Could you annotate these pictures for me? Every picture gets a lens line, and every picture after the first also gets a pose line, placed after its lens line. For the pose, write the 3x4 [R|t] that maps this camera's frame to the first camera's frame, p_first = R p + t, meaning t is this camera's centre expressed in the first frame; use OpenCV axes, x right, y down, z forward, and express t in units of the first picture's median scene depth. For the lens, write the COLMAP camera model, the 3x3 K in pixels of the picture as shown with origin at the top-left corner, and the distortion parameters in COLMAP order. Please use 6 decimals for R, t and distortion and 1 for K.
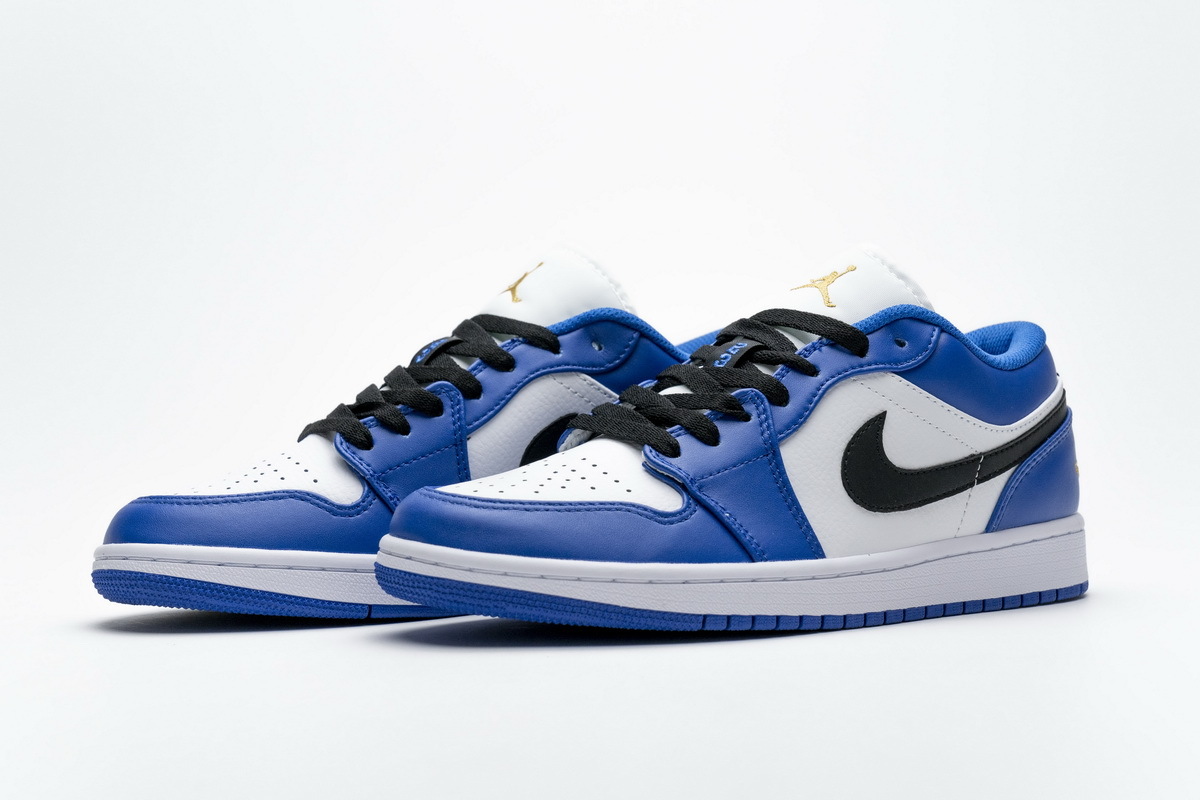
lens RADIAL K [[2257.2, 0, 600.2], [0, 2257.2, 400.5], [0, 0, 1]] dist [-0.027609, 0.000000]
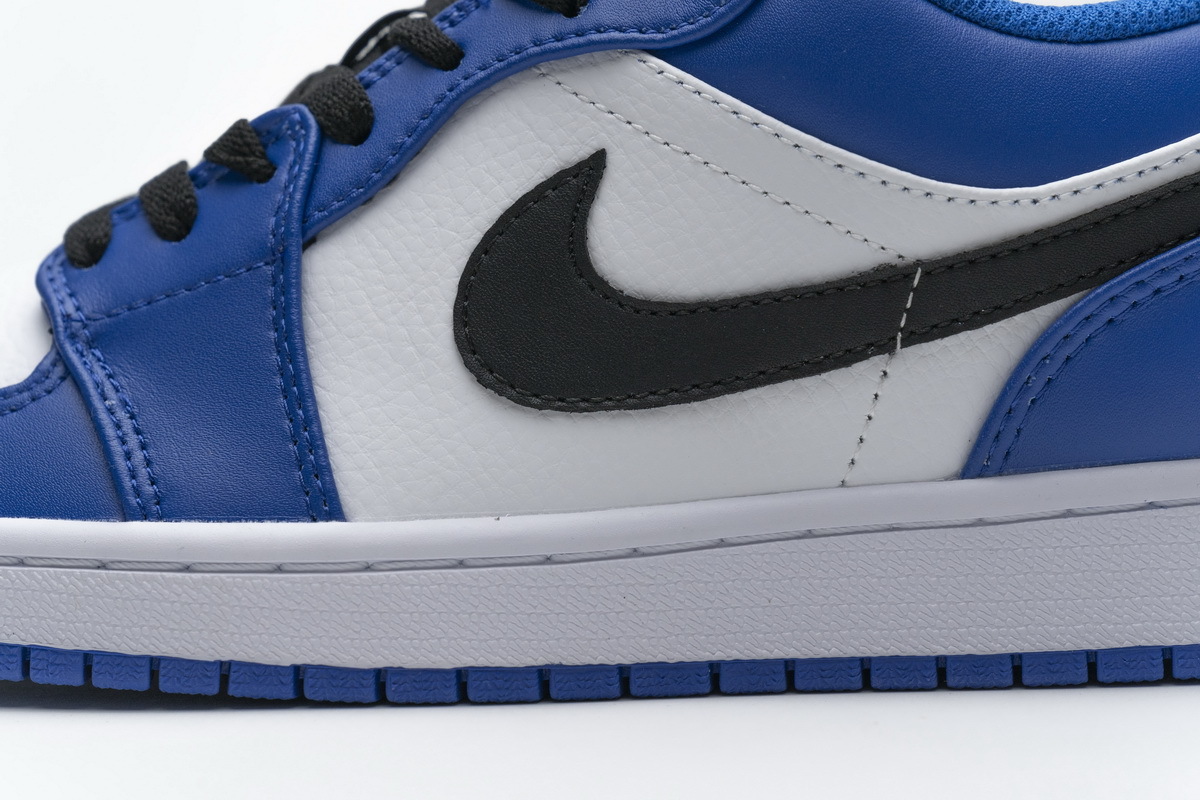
lens RADIAL K [[2404.4, 0, 599.9], [0, 2404.4, 399.7], [0, 0, 1]] dist [-0.039178, 0.000000]
pose [[0.797225, 0.022880, -0.603248, 0.373069], [0.000680, 0.999247, 0.038798, 0.031251], [0.603681, -0.031341, 0.796609, 0.665833]]
